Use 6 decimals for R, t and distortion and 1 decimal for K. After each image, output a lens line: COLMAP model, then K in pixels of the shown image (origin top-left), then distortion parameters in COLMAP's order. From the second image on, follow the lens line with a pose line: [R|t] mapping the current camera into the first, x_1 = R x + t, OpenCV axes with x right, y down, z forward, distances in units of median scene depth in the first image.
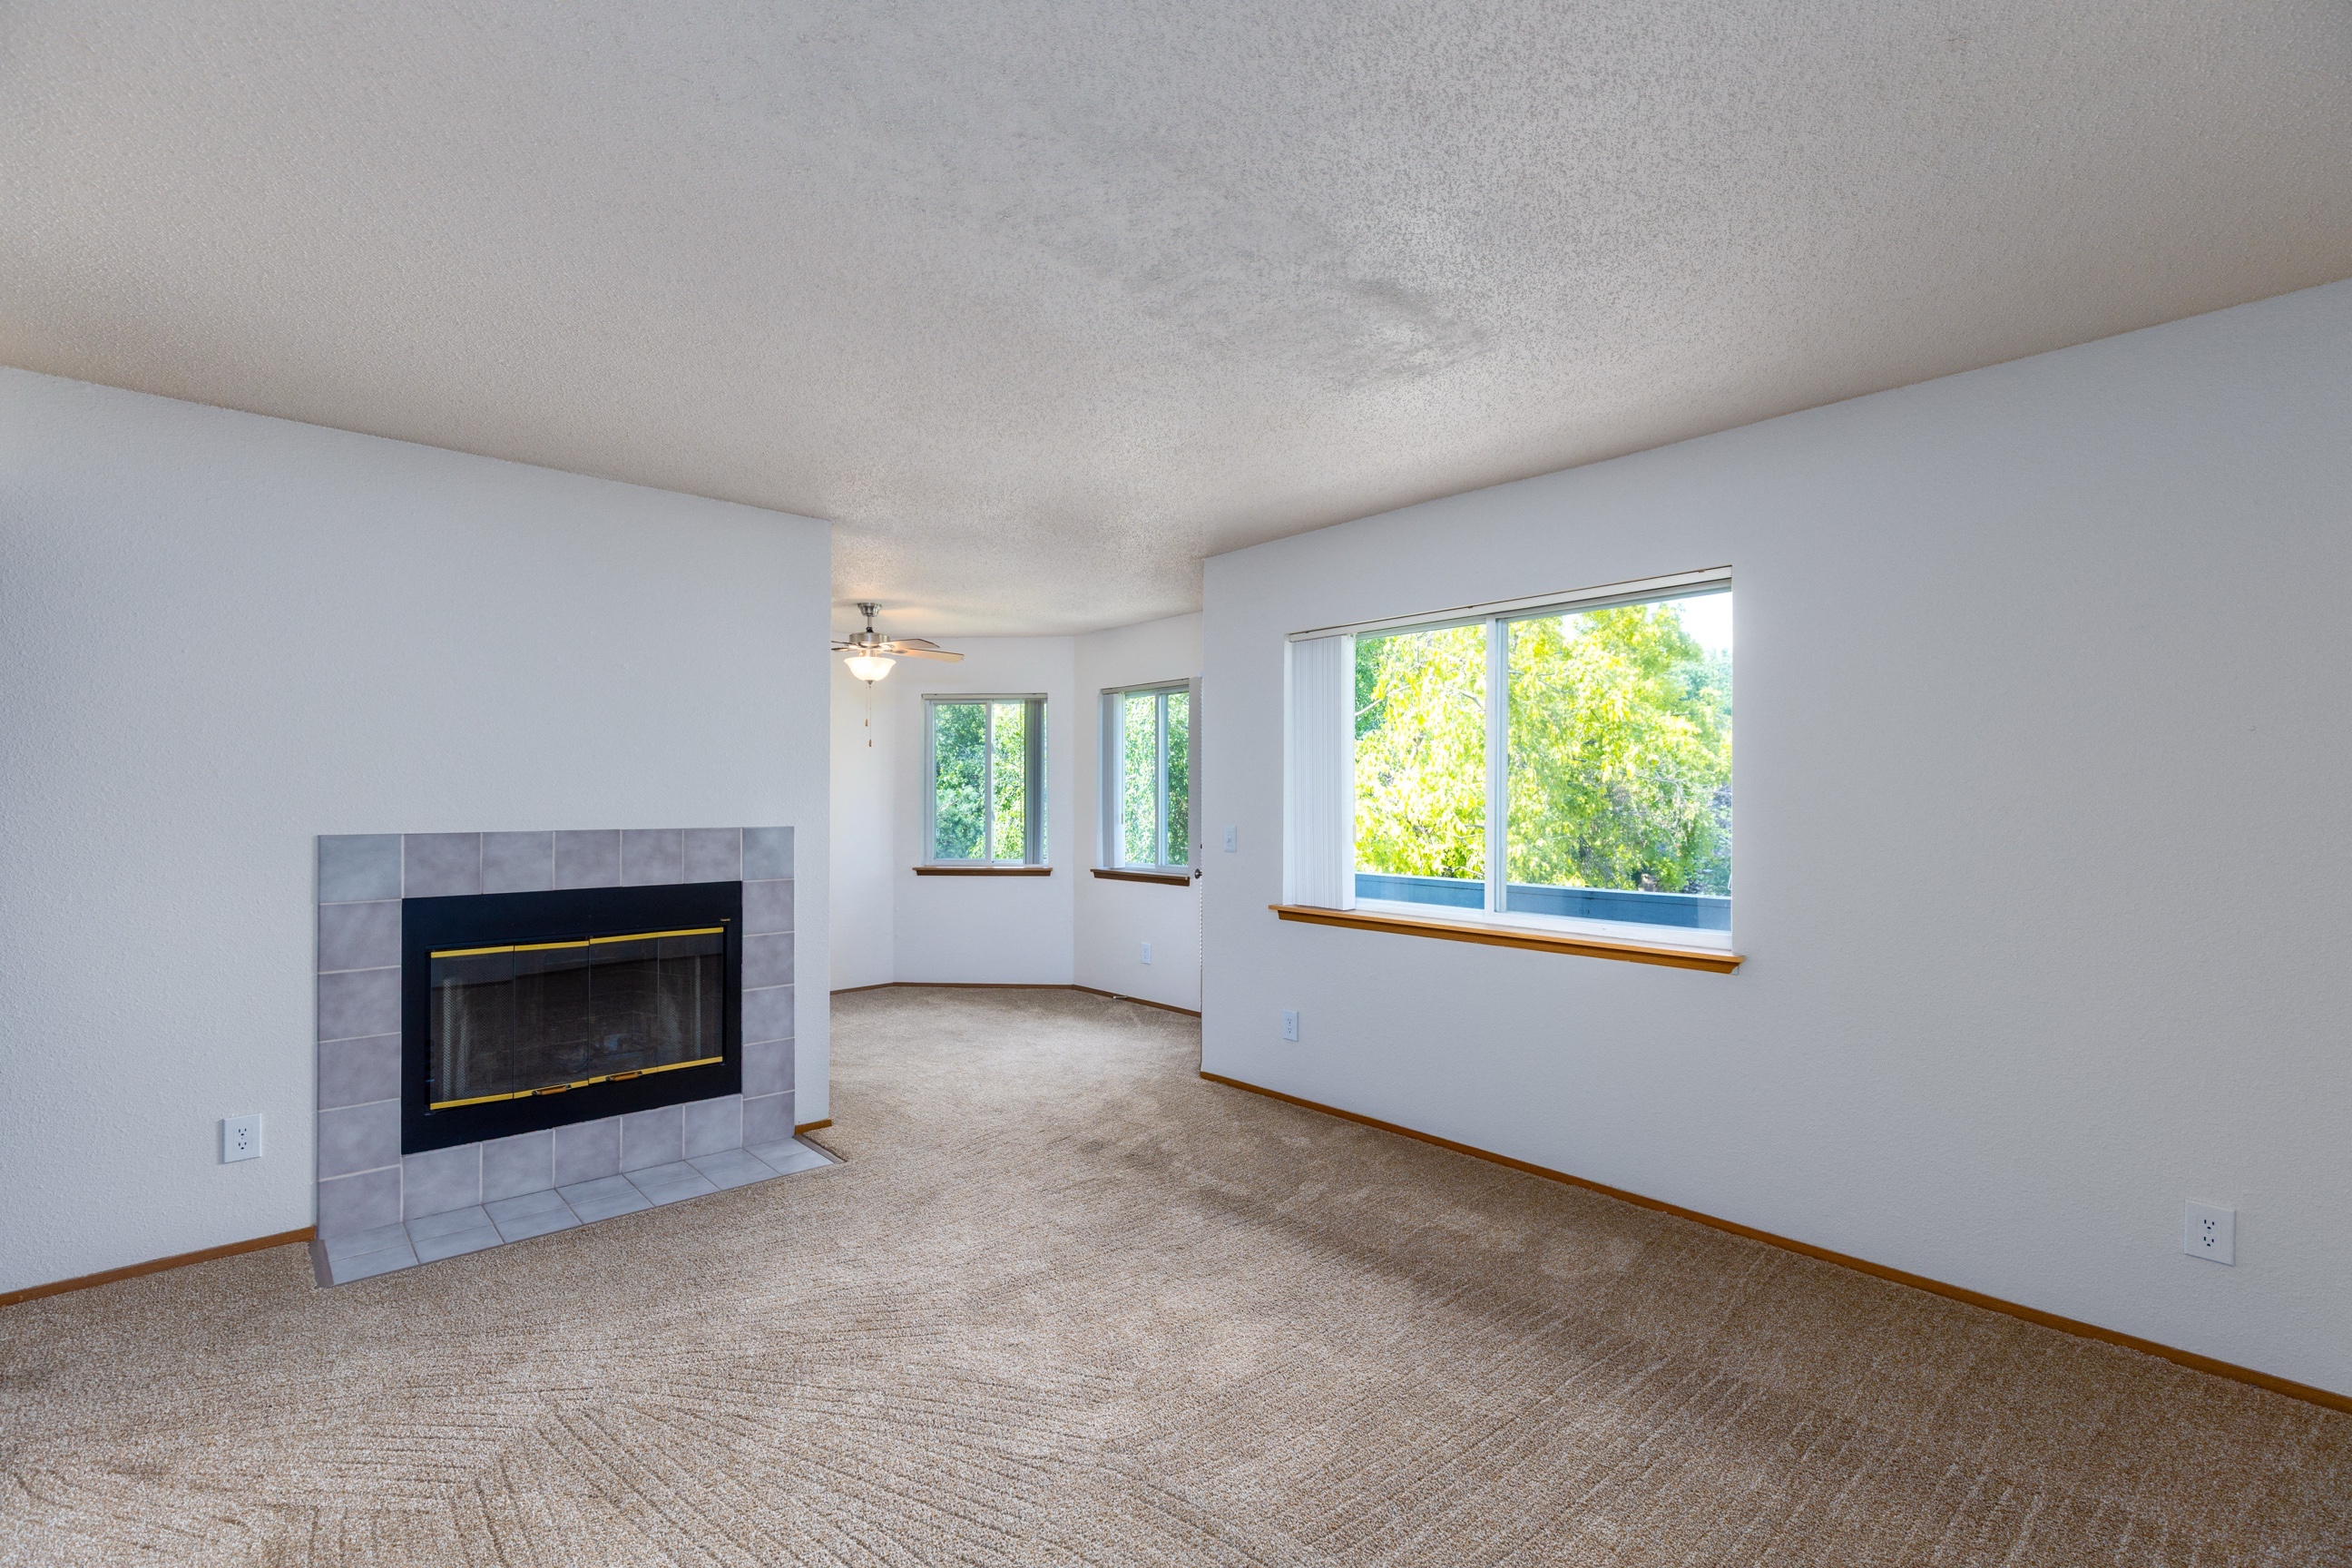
lens RADIAL K [[1048.6, 0, 1171.7], [0, 1048.6, 796.5], [0, 0, 1]] dist [0.000596, -0.000239]
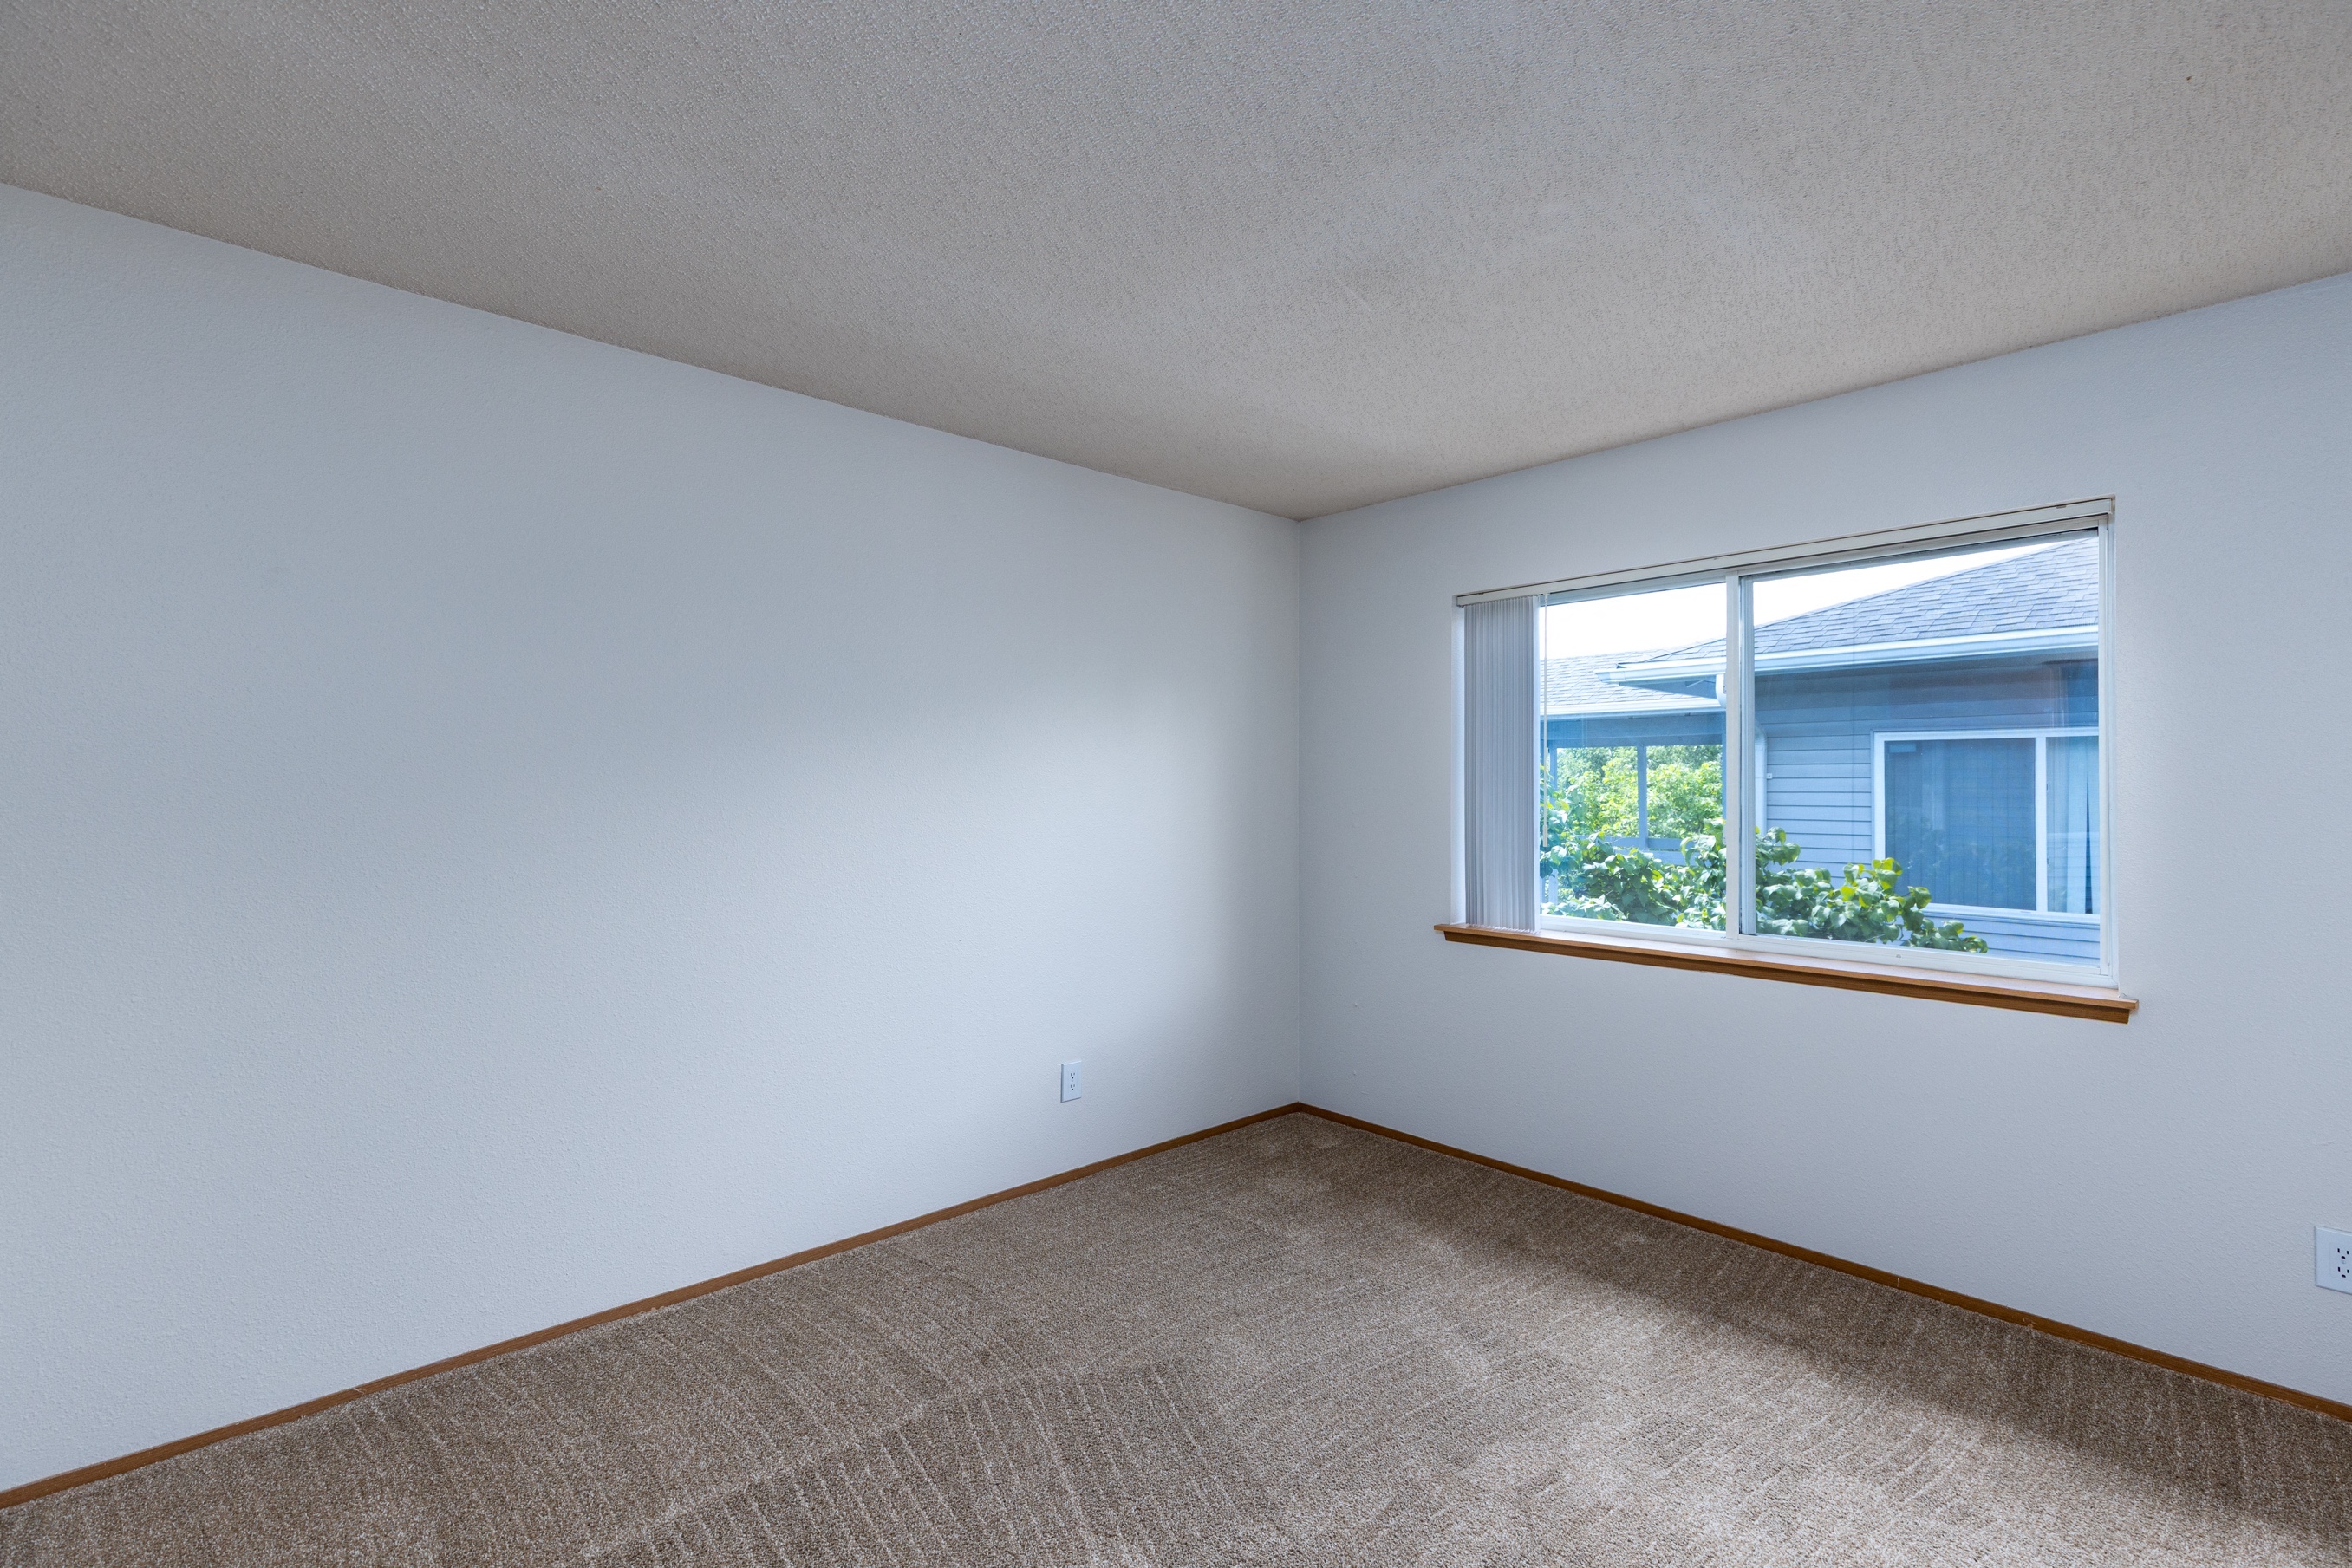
lens RADIAL K [[1048.5, 0, 1171.7], [0, 1048.5, 796.5], [0, 0, 1]] dist [0.000596, -0.000239]
pose [[0.999217, 0.001724, 0.039539, -0.200561], [-0.001854, 0.999993, 0.003254, 0.000529], [-0.039533, -0.003324, 0.999213, 0.249260]]
